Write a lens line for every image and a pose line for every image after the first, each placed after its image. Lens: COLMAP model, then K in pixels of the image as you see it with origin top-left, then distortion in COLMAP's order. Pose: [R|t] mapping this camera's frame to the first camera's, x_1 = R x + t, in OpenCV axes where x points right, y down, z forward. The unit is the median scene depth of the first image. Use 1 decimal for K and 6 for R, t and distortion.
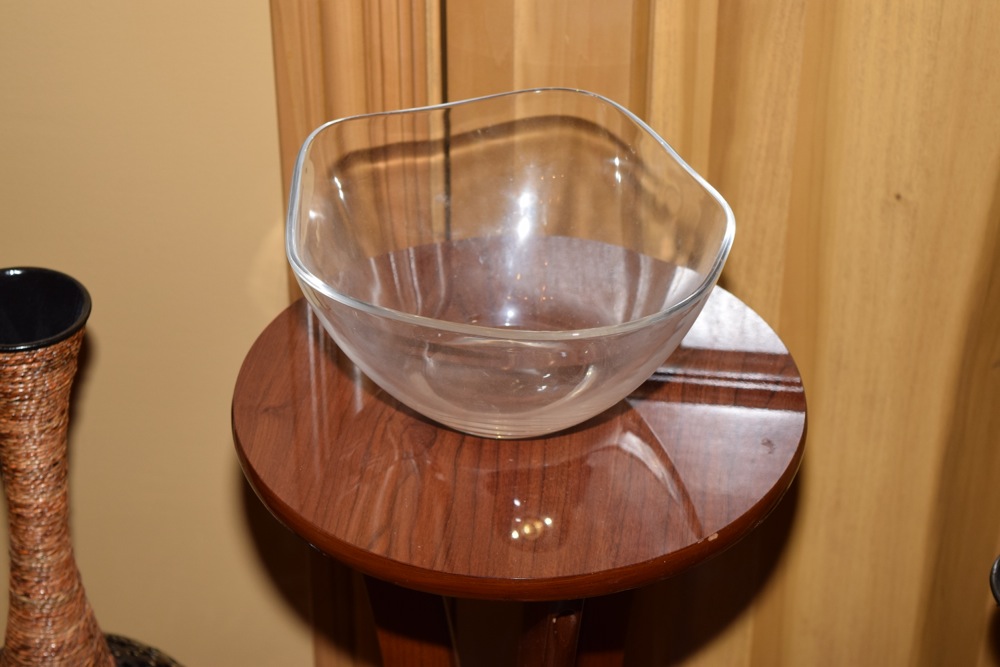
lens RADIAL K [[2248.1, 0, 500.0], [0, 2248.1, 333.5], [0, 0, 1]] dist [0.049054, 0.394395]
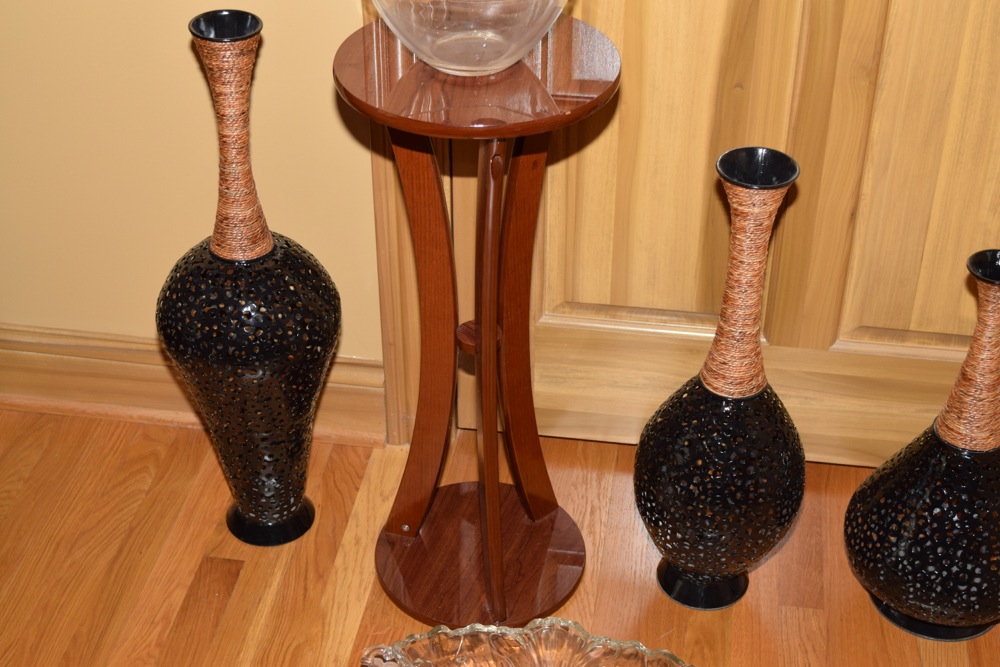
lens RADIAL K [[1528.8, 0, 500.1], [0, 1528.8, 329.3], [0, 0, 1]] dist [-0.015394, -0.000881]
pose [[0.999837, 0.010866, -0.014433, 0.045790], [-0.010789, 0.999927, 0.005385, 0.231201], [0.014490, -0.005229, 0.999881, -0.315727]]
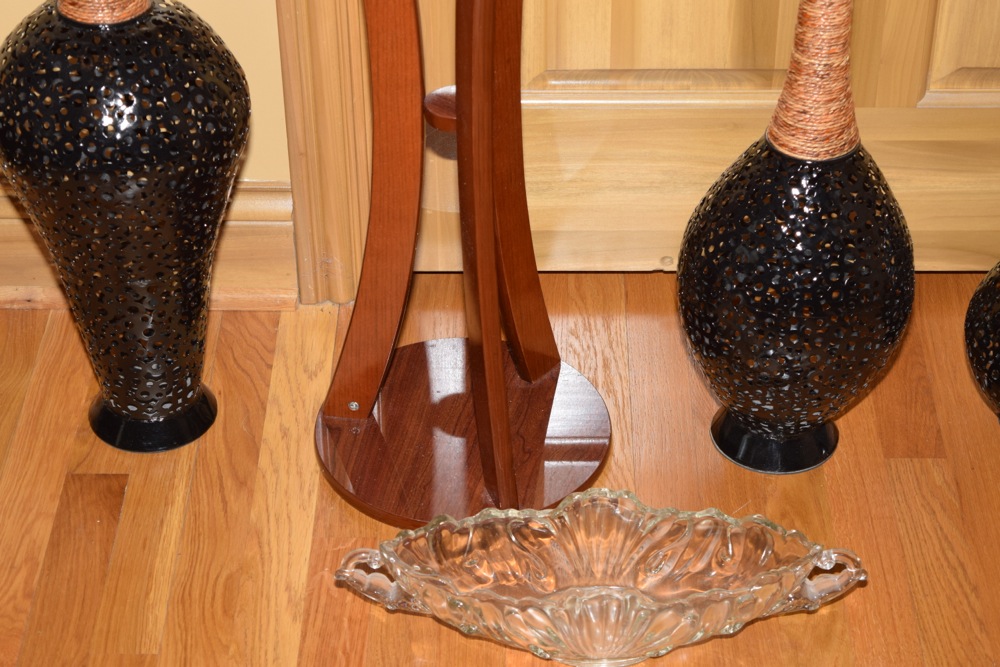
lens RADIAL K [[2248.1, 0, 500.0], [0, 2248.1, 333.5], [0, 0, 1]] dist [0.049054, 0.394395]
pose [[0.992617, -0.078688, 0.092303, -0.108971], [0.075662, 0.996489, 0.035843, 0.339244], [-0.094799, -0.028594, 0.995086, -0.376185]]
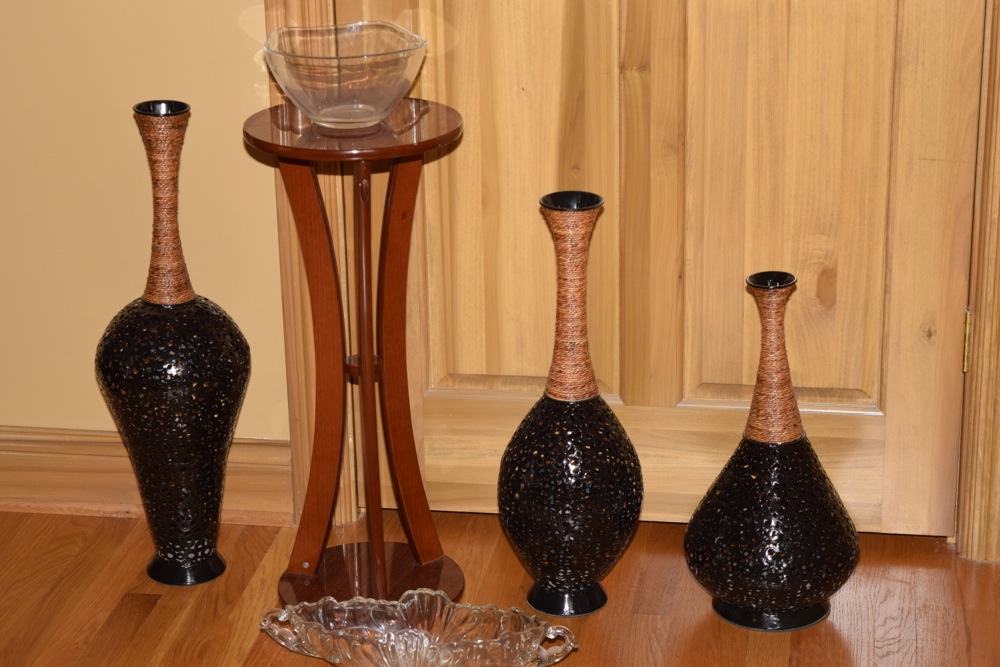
lens RADIAL K [[2248.1, 0, 500.0], [0, 2248.1, 333.5], [0, 0, 1]] dist [0.049054, 0.394395]
pose [[0.999481, -0.009192, -0.030872, 0.231844], [0.000860, 0.965689, -0.259701, 0.847878], [0.032200, 0.259540, 0.965195, -1.306199]]
